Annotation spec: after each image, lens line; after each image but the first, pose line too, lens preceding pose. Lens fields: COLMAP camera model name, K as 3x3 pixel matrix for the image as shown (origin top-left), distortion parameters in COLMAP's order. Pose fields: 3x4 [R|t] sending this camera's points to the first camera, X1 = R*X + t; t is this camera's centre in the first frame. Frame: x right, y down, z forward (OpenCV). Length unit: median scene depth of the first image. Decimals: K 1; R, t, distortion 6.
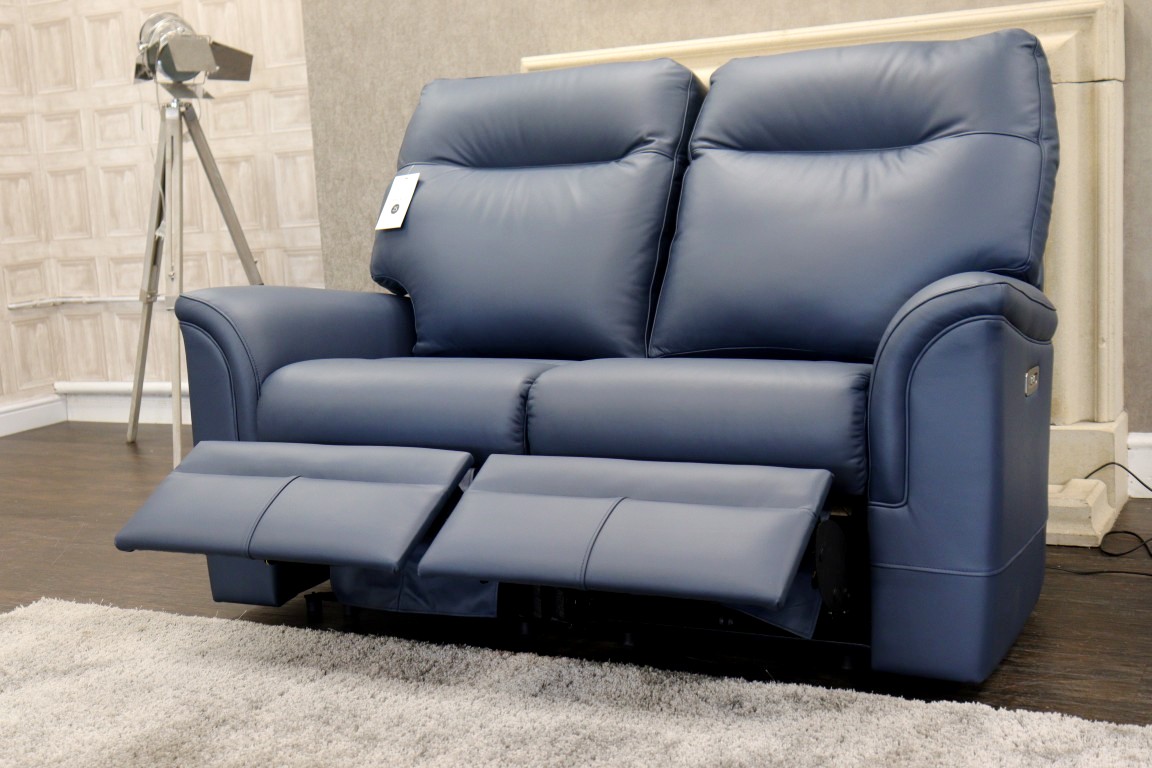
lens RADIAL K [[1459.9, 0, 576.0], [0, 1459.9, 384.0], [0, 0, 1]] dist [0.005299, -0.009060]
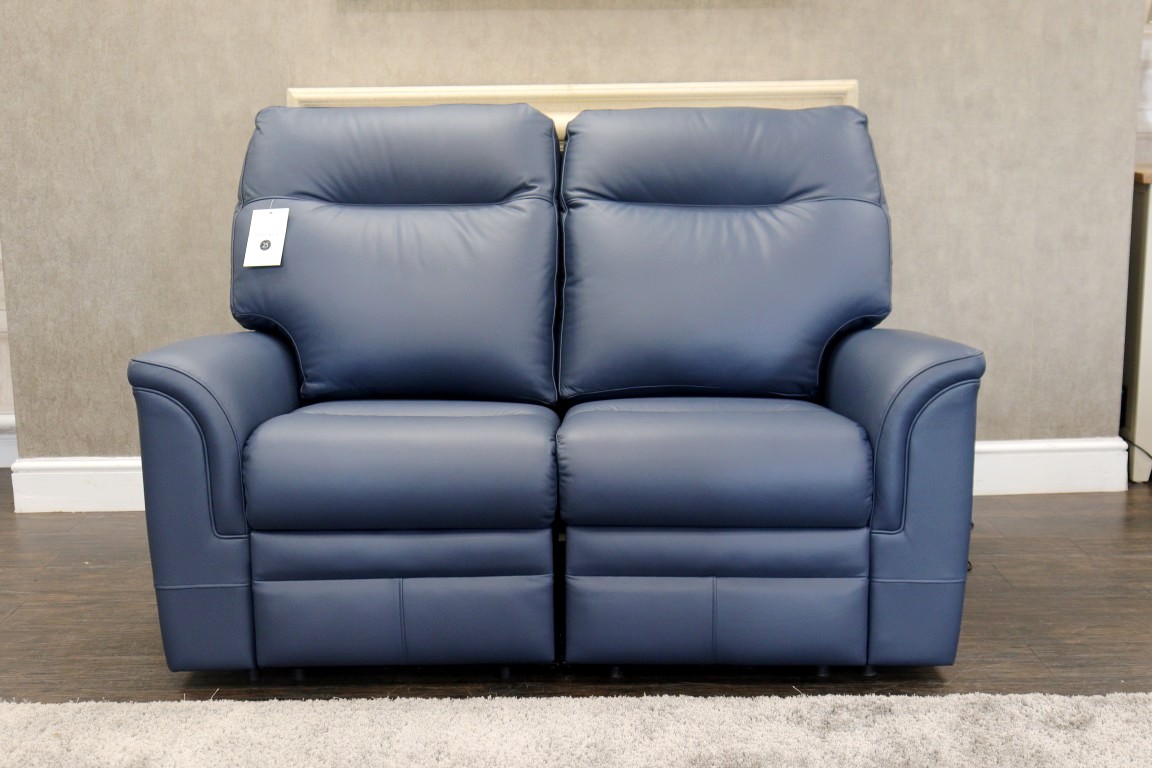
lens RADIAL K [[1527.2, 0, 576.0], [0, 1527.2, 384.0], [0, 0, 1]] dist [0.025635, -0.055330]
pose [[0.887988, -0.033173, 0.458669, -0.375175], [0.023342, 0.999361, 0.027087, -0.053597], [-0.459274, -0.013346, 0.888194, -0.000322]]
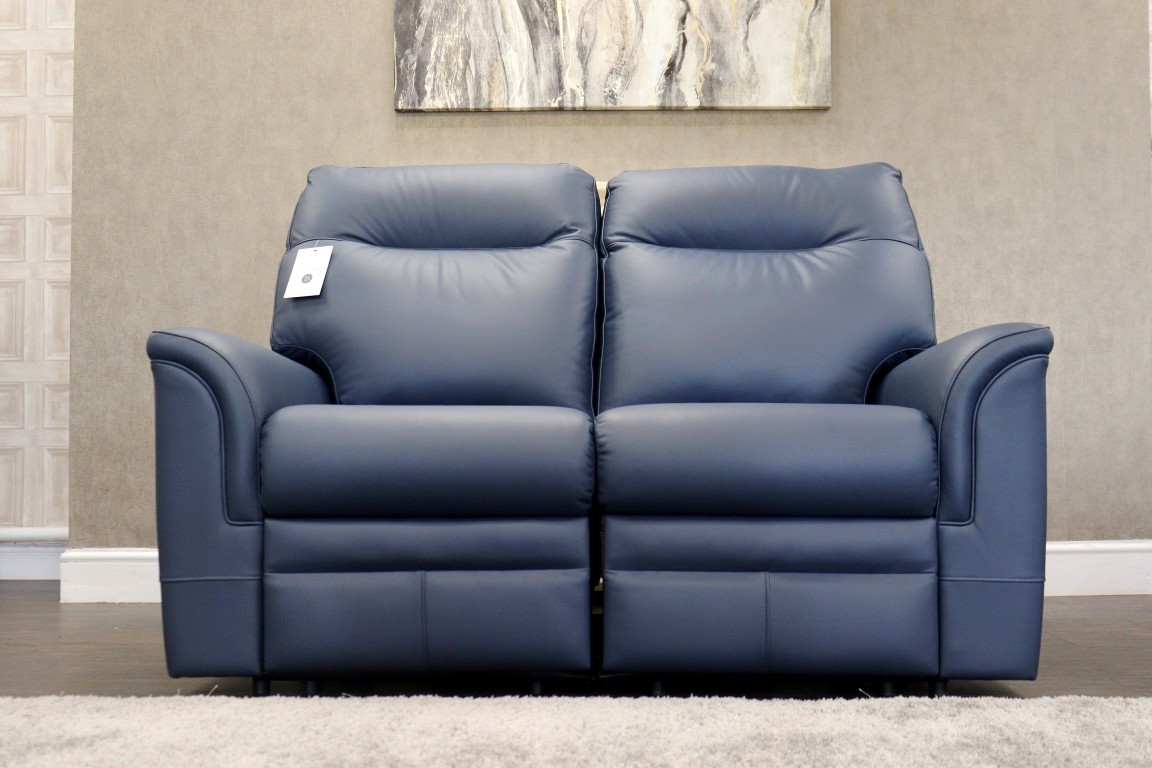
lens RADIAL K [[1280.6, 0, 576.0], [0, 1280.6, 384.0], [0, 0, 1]] dist [0.000426, -0.007770]
pose [[0.901053, 0.071257, 0.427815, -0.295235], [0.012666, 0.981667, -0.190183, 0.100530], [-0.433523, 0.176784, 0.883632, 0.162880]]
